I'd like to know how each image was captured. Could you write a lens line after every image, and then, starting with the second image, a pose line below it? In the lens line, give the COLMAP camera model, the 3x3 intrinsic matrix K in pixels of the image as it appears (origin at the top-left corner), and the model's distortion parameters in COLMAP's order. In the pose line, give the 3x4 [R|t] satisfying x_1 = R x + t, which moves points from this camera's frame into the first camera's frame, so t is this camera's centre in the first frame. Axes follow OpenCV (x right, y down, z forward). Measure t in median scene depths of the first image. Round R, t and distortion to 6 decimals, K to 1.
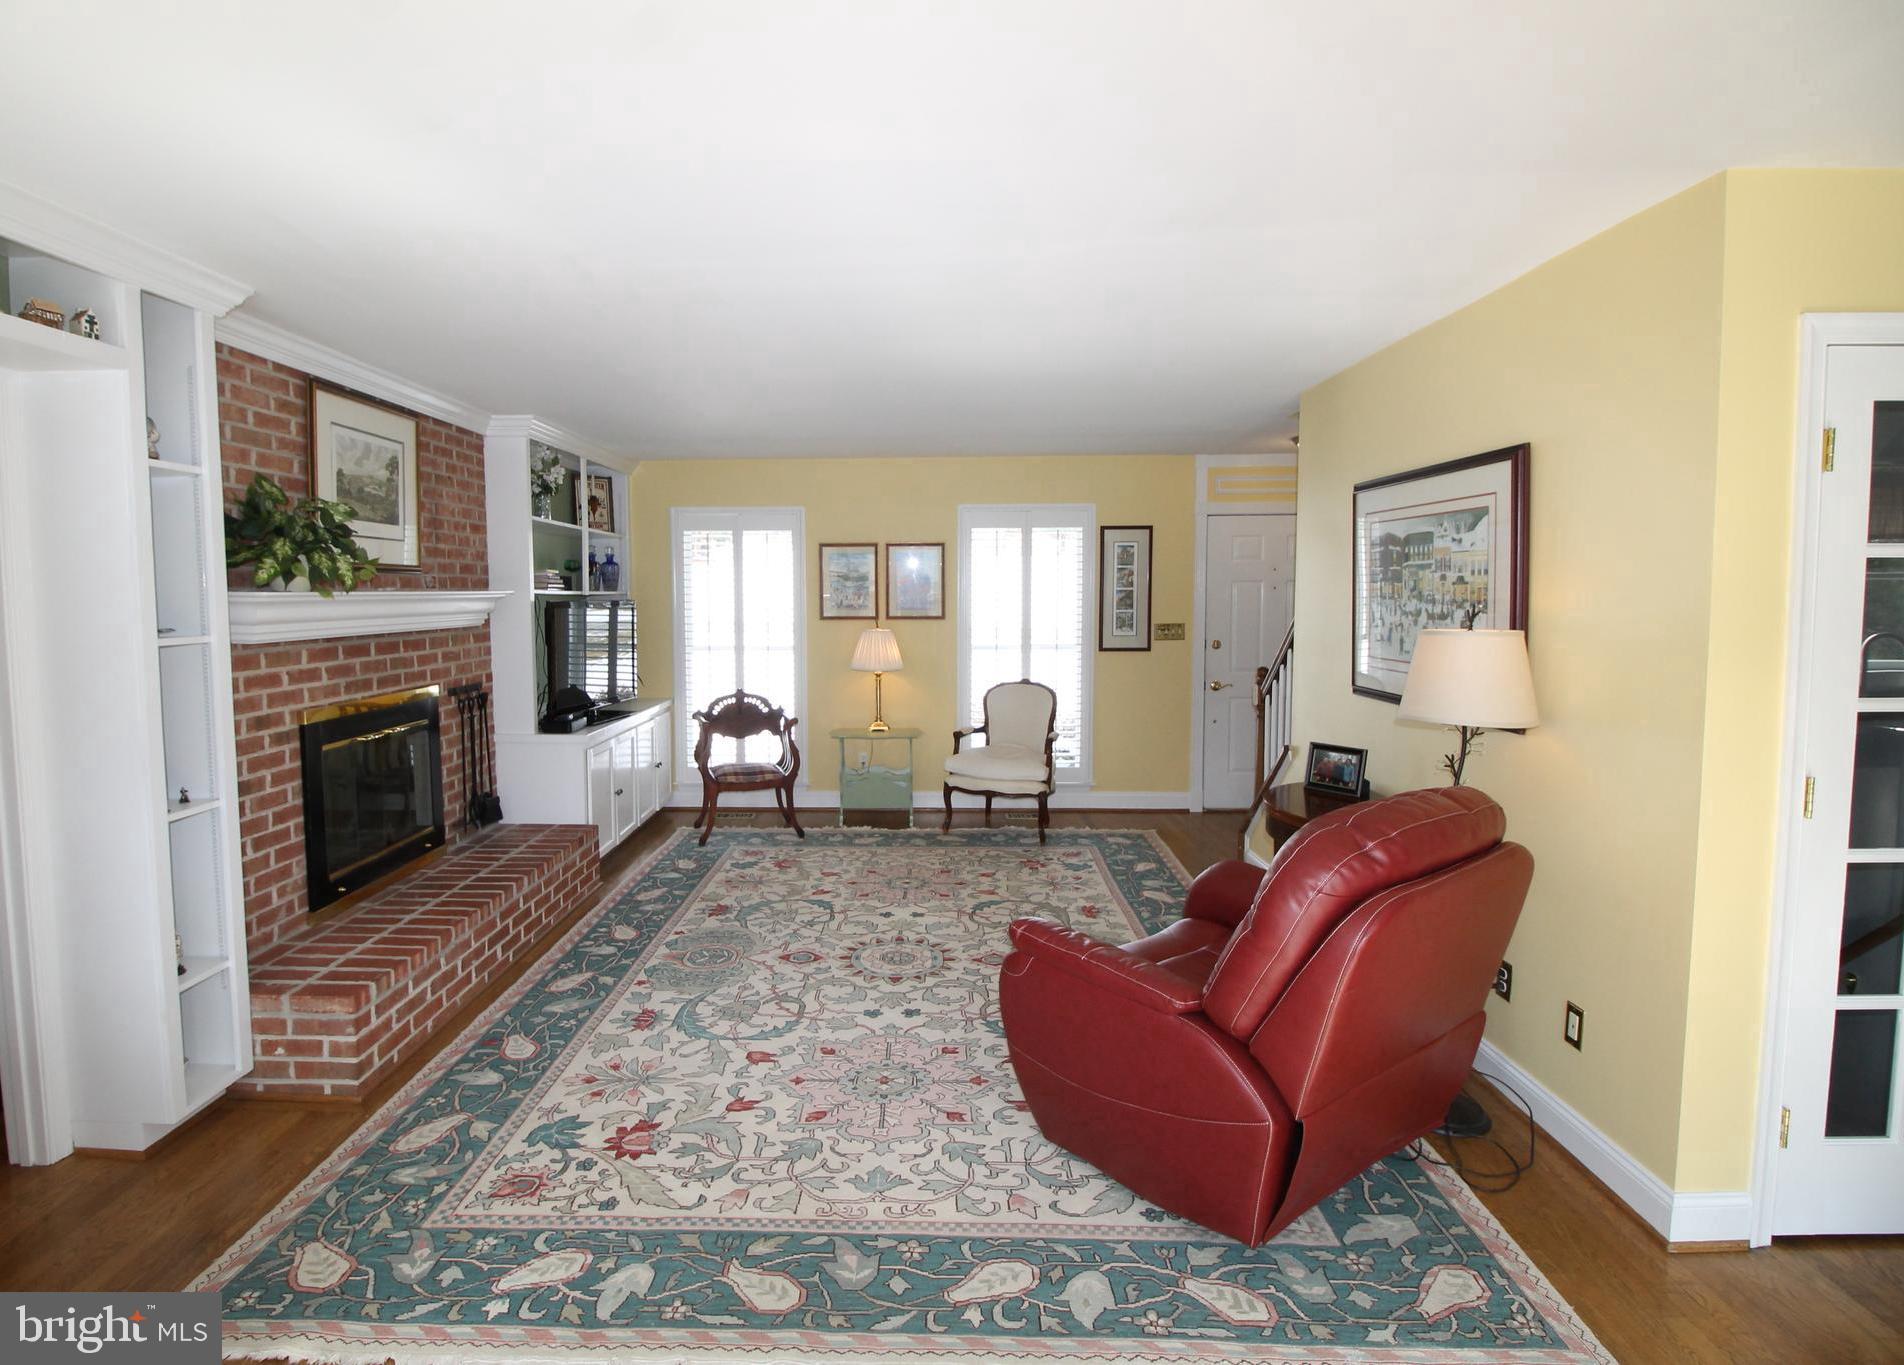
lens RADIAL K [[917.4, 0, 889.5], [0, 917.4, 654.3], [0, 0, 1]] dist [-0.002289, -0.000294]
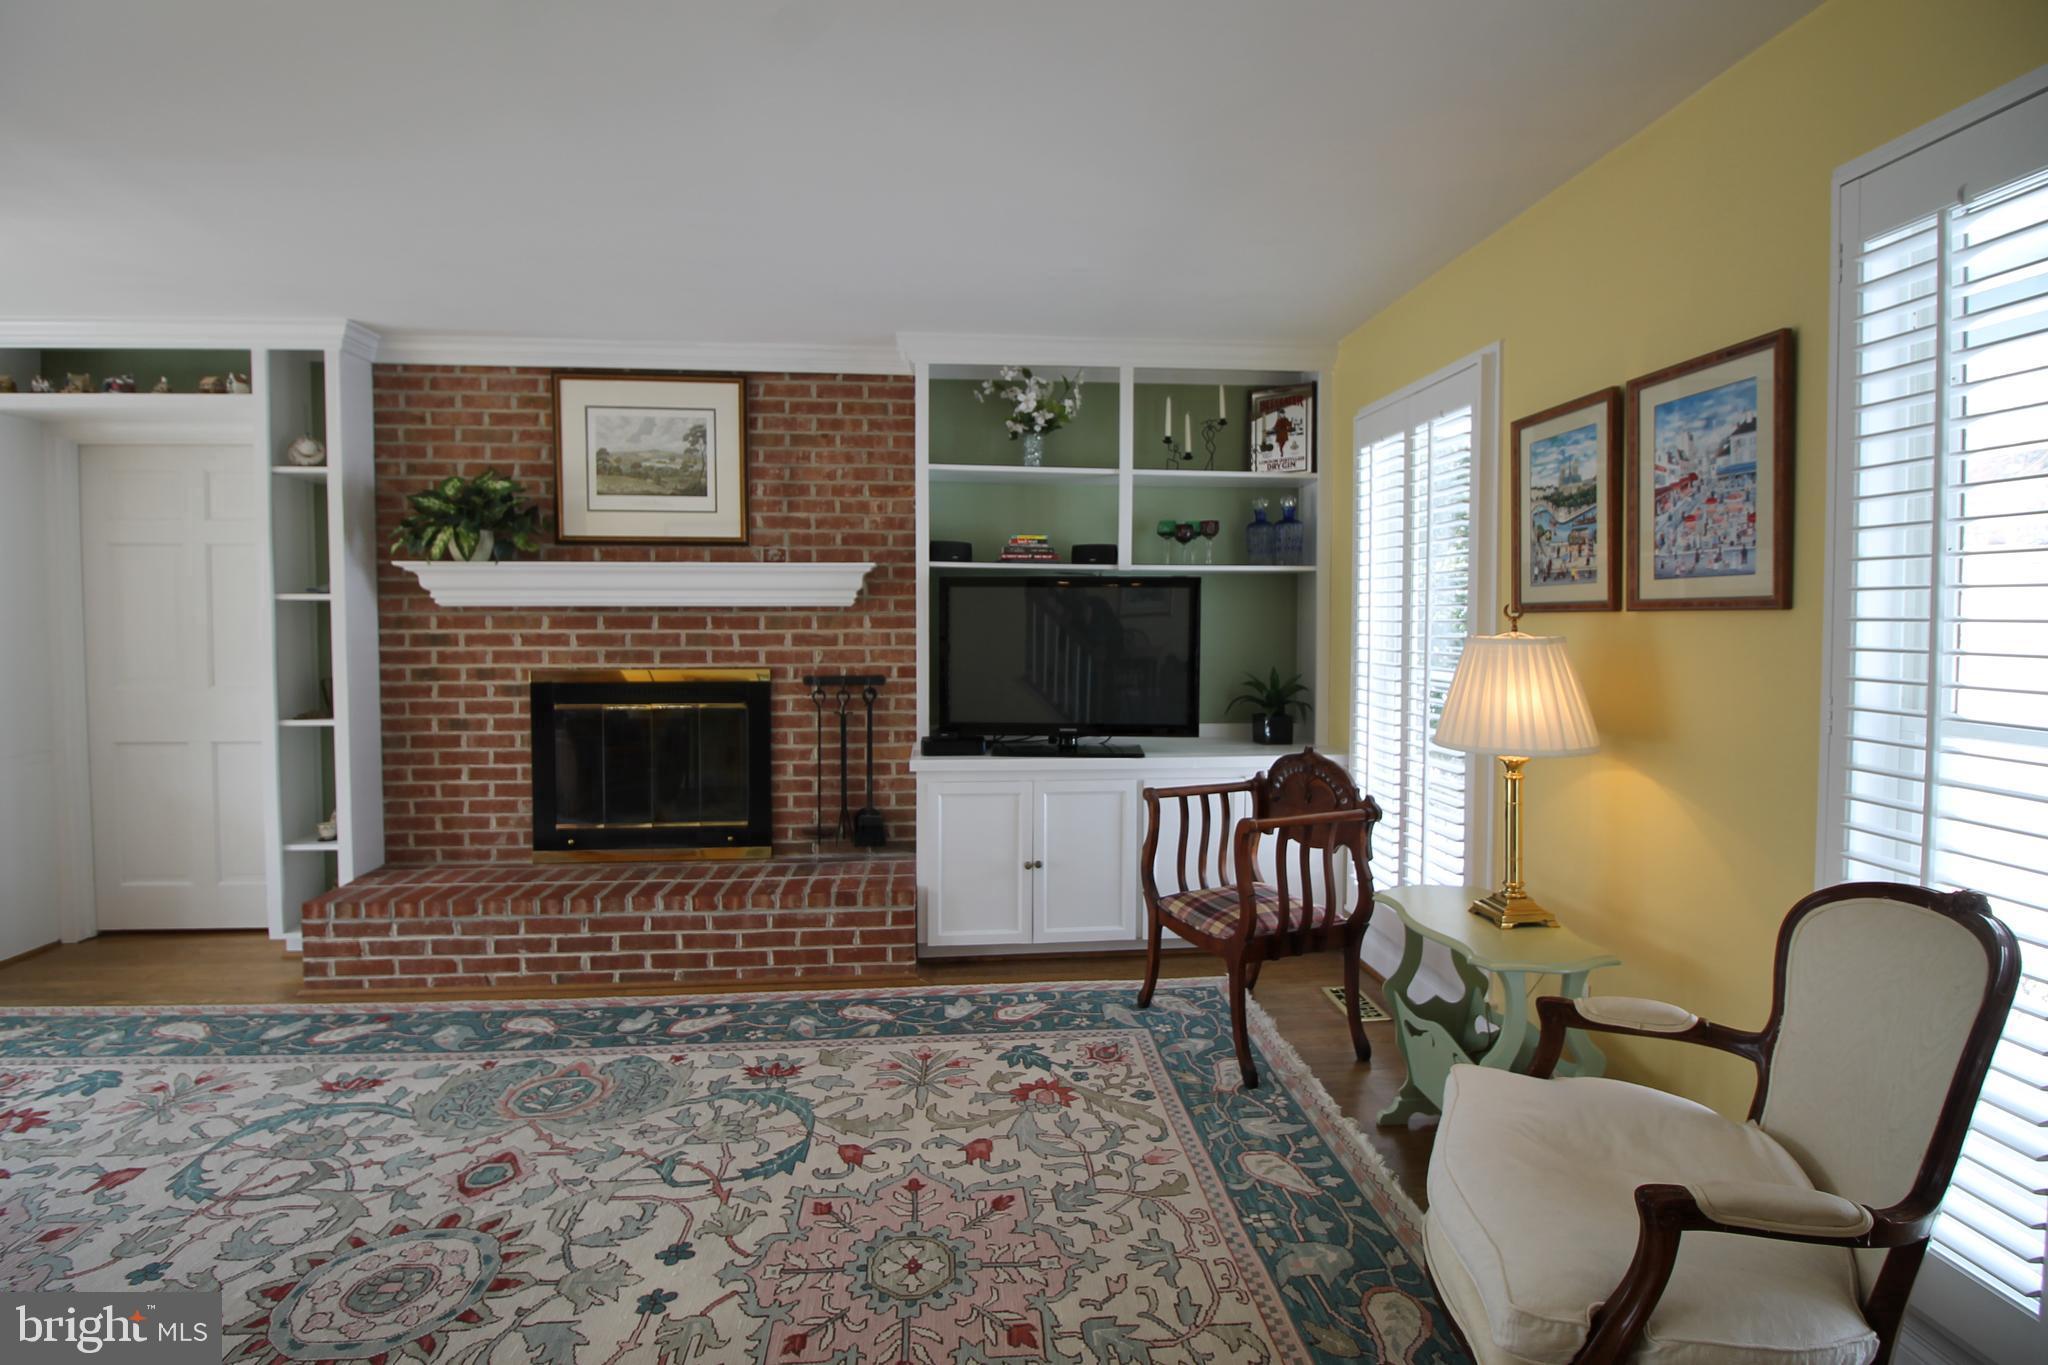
lens RADIAL K [[950.1, 0, 1029.8], [0, 950.1, 654.1], [0, 0, 1]] dist [-0.002645, -0.012471]
pose [[0.146454, 0.039422, -0.988432, 0.558720], [-0.067059, 0.997303, 0.029840, -0.031226], [0.986942, 0.061913, 0.148702, 1.326943]]
